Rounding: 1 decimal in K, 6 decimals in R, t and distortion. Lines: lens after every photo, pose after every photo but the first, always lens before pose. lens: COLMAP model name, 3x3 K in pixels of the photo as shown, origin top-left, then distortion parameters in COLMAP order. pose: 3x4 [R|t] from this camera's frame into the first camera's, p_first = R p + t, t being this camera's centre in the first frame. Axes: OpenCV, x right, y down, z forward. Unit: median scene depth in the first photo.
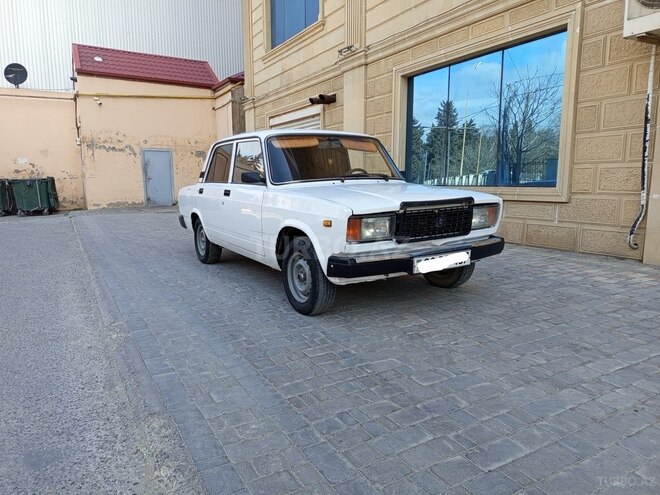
lens RADIAL K [[457.3, 0, 330.0], [0, 457.3, 247.5], [0, 0, 1]] dist [0.060837, -0.063171]
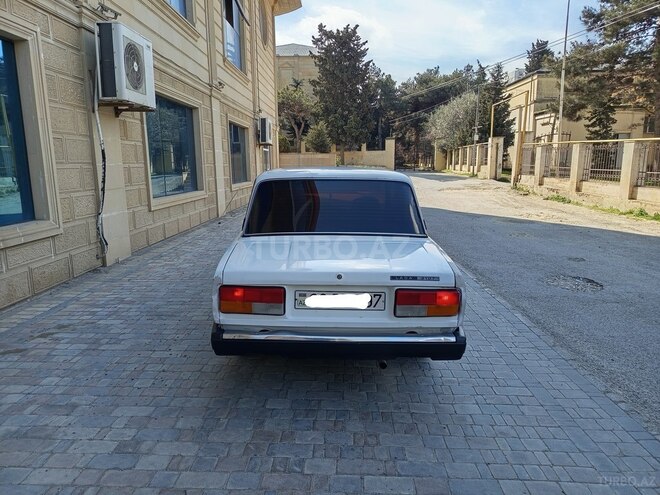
lens RADIAL K [[456.3, 0, 329.8], [0, 456.3, 250.5], [0, 0, 1]] dist [0.047420, -0.046312]
pose [[-0.854541, -0.087575, 0.511948, -0.367782], [0.084048, 0.949375, 0.302694, -0.242526], [-0.512539, 0.301693, -0.803919, 1.176044]]
